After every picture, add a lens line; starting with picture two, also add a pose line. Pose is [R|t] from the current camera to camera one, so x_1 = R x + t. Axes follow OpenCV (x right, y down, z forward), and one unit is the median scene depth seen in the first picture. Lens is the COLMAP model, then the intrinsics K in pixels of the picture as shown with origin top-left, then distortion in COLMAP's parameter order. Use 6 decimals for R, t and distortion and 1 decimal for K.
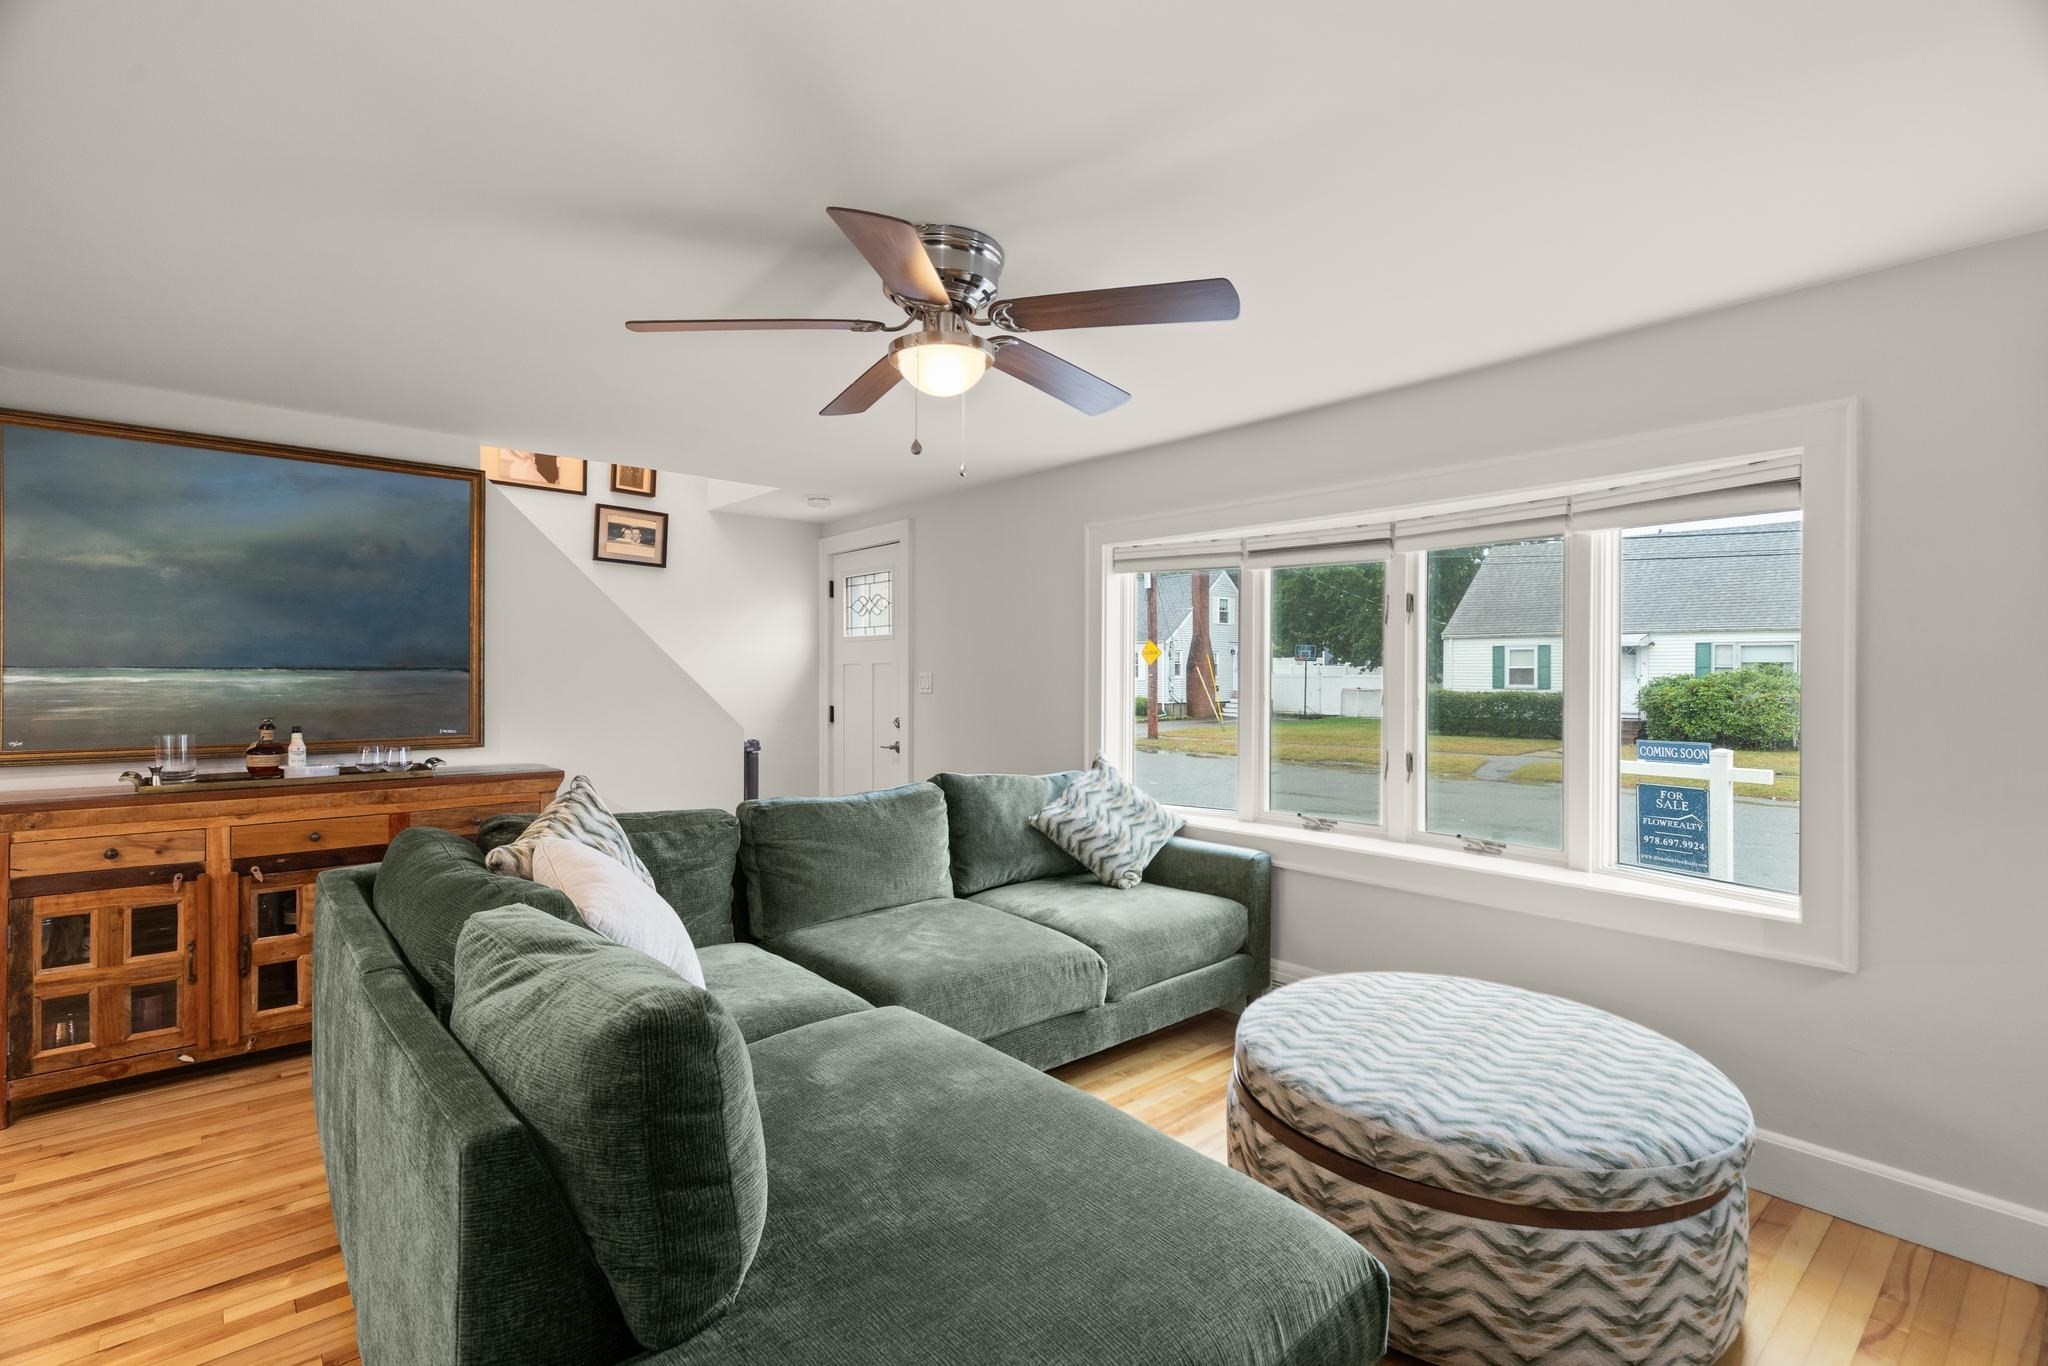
lens RADIAL K [[934.9, 0, 1024.0], [0, 934.9, 683.0], [0, 0, 1]] dist [0.001377, -0.000146]
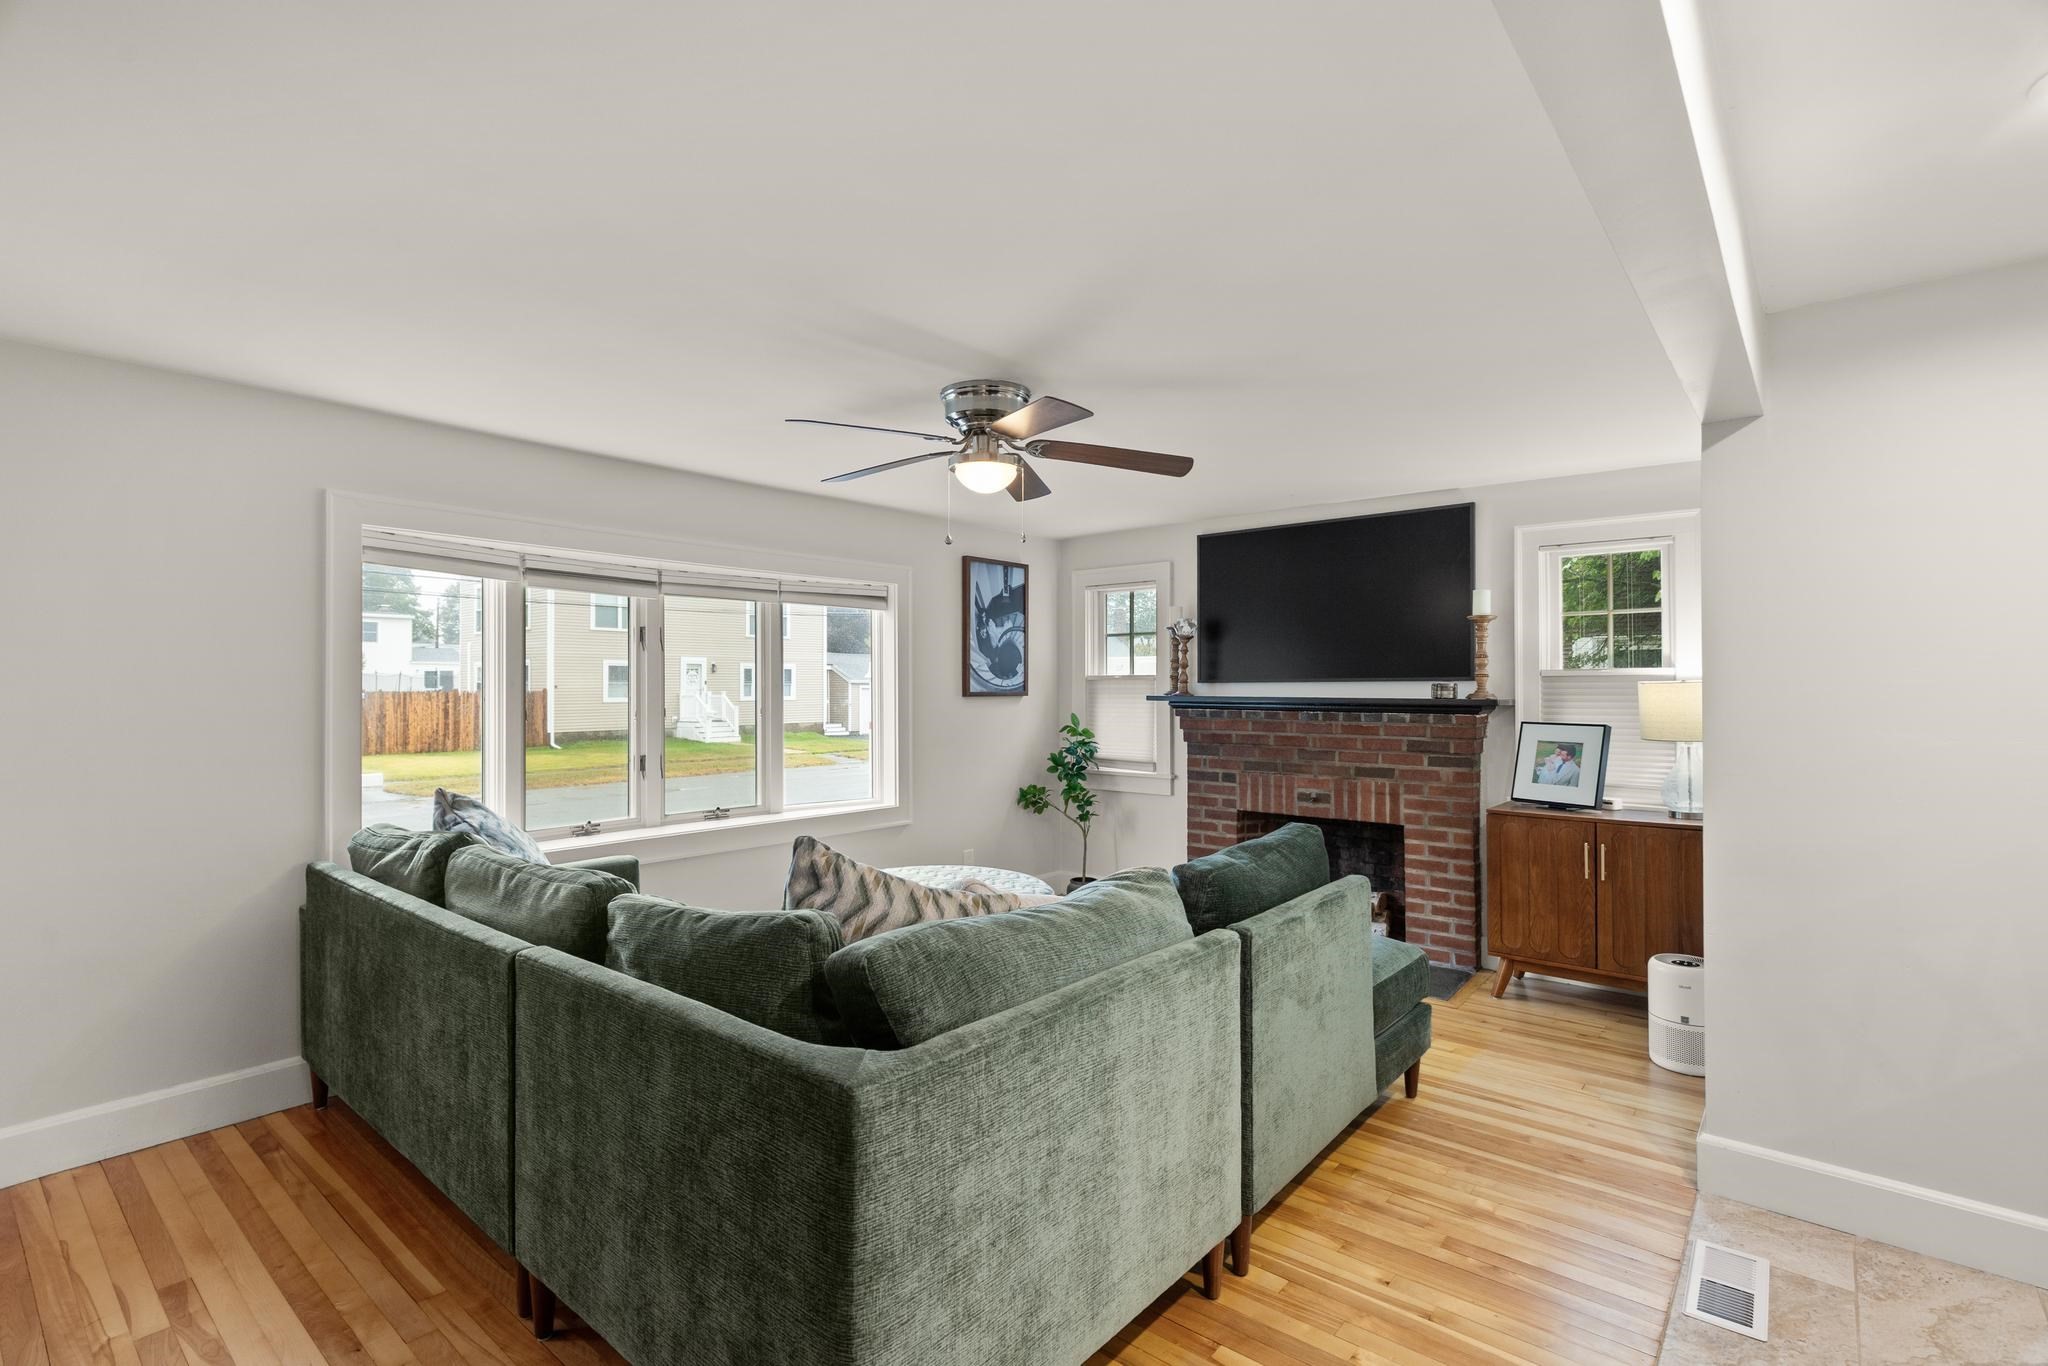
lens RADIAL K [[934.9, 0, 1024.0], [0, 934.9, 683.0], [0, 0, 1]] dist [0.001377, -0.000146]
pose [[-0.155038, 0.003404, 0.987903, -0.875217], [0.013386, 0.999910, -0.001345, -0.012129], [-0.987818, 0.013015, -0.155069, 0.687637]]
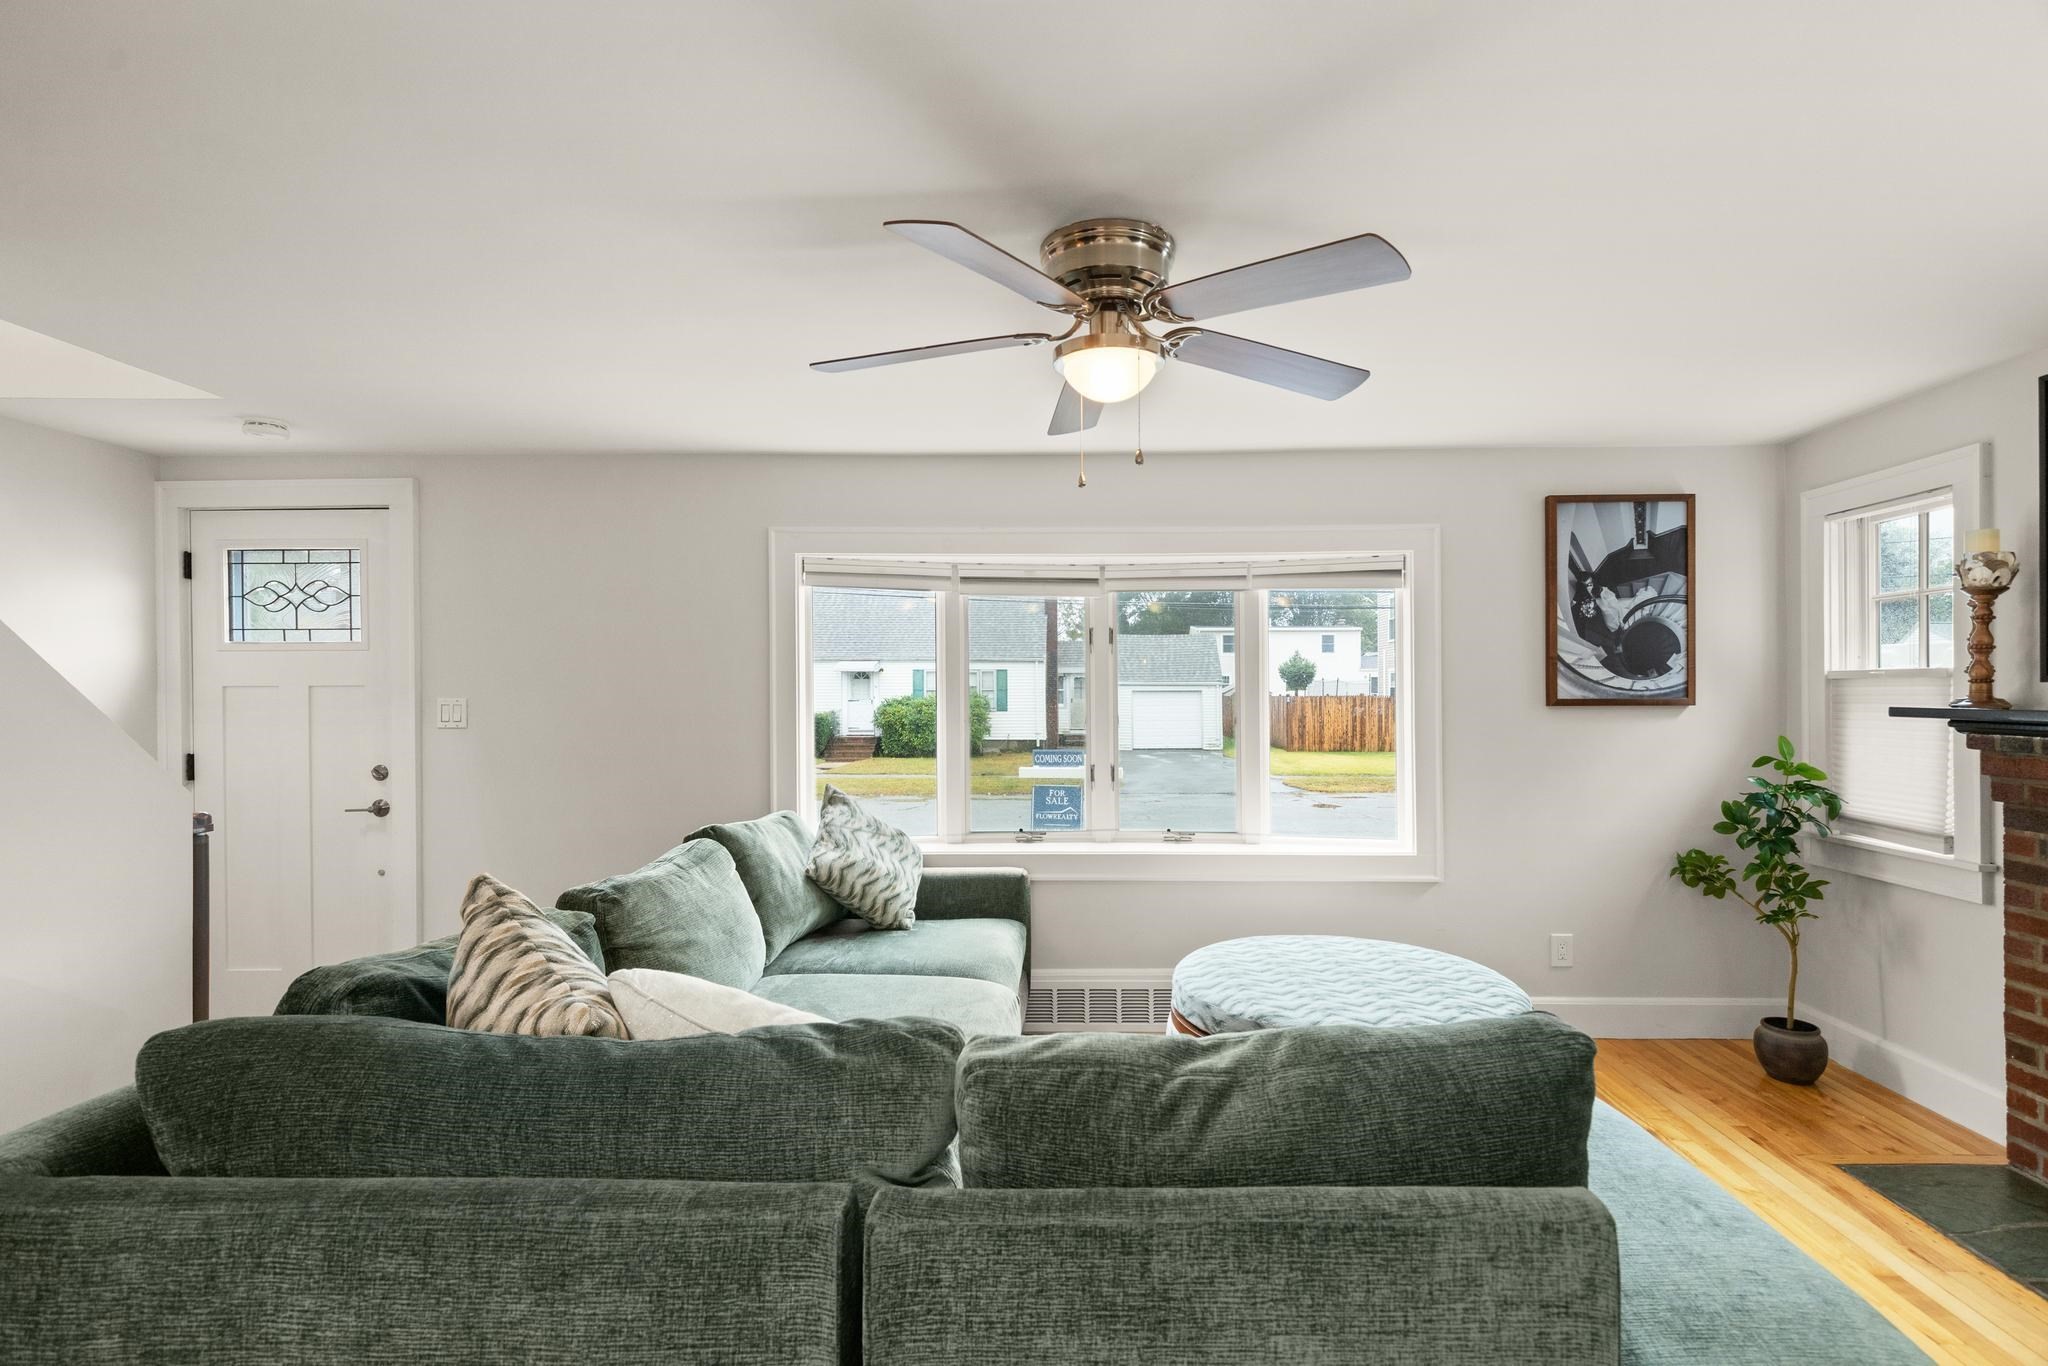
lens RADIAL K [[962.1, 0, 1074.2], [0, 962.1, 696.8], [0, 0, 1]] dist [0.004572, 0.000373]
pose [[0.665770, -0.005488, 0.746137, -0.491204], [0.012654, 0.999912, -0.003936, -0.005467], [-0.746050, 0.012062, 0.665781, 0.231378]]
